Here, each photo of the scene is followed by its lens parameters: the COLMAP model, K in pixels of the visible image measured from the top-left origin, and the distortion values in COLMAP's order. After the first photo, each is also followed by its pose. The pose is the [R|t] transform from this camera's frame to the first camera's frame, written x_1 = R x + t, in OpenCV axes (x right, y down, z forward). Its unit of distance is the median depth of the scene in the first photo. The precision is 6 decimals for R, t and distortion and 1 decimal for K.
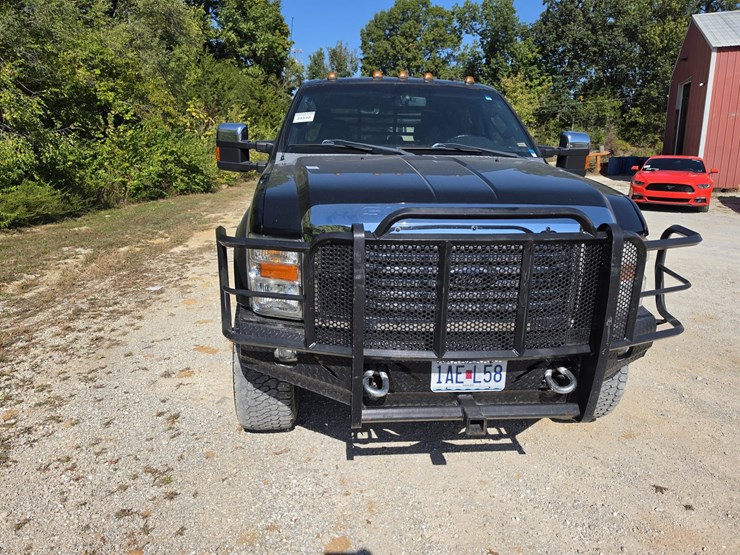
lens RADIAL K [[521.2, 0, 370.0], [0, 521.2, 277.5], [0, 0, 1]] dist [-0.005526, -0.006664]
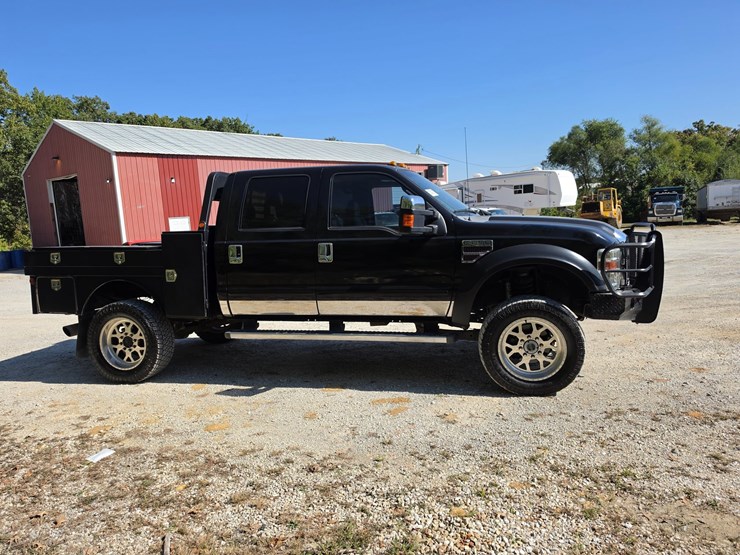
lens RADIAL K [[511.1, 0, 370.0], [0, 511.1, 277.5], [0, 0, 1]] dist [0.080859, -0.122921]
pose [[0.316878, -0.120682, 0.940757, -0.291180], [0.284707, 0.958234, 0.027025, -0.036228], [-0.904727, 0.259276, 0.338002, 0.148323]]
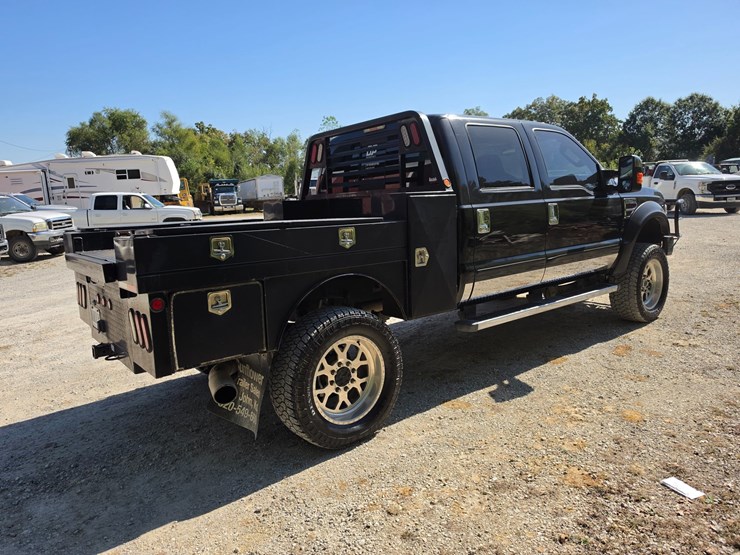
lens RADIAL K [[511.9, 0, 365.9], [0, 511.9, 268.1], [0, 0, 1]] dist [0.081588, -0.118681]
pose [[-0.540738, -0.102186, 0.834962, -0.207902], [0.257619, 0.924782, 0.280018, -0.116897], [-0.800772, 0.366518, -0.473740, 0.455311]]
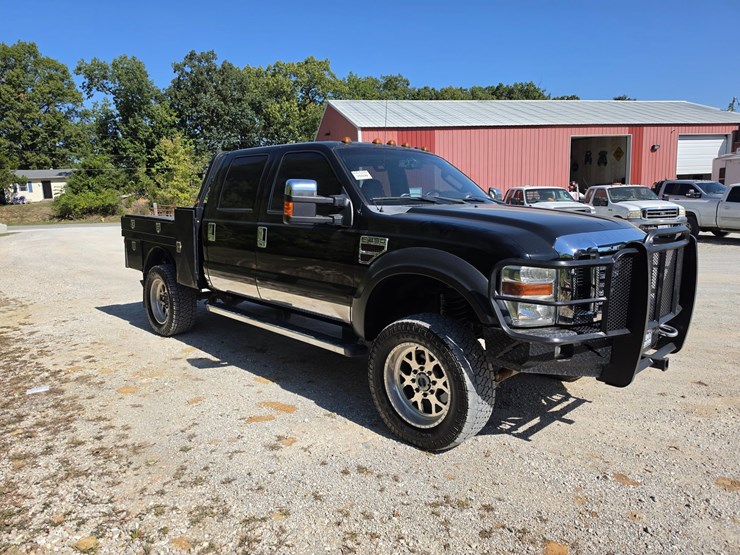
lens RADIAL K [[513.5, 0, 364.1], [0, 513.5, 263.2], [0, 0, 1]] dist [0.057920, -0.070693]
pose [[0.779433, -0.091273, 0.619801, -0.166374], [0.172867, 0.982256, -0.072740, -0.008025], [-0.602164, 0.163839, 0.781380, 0.028131]]
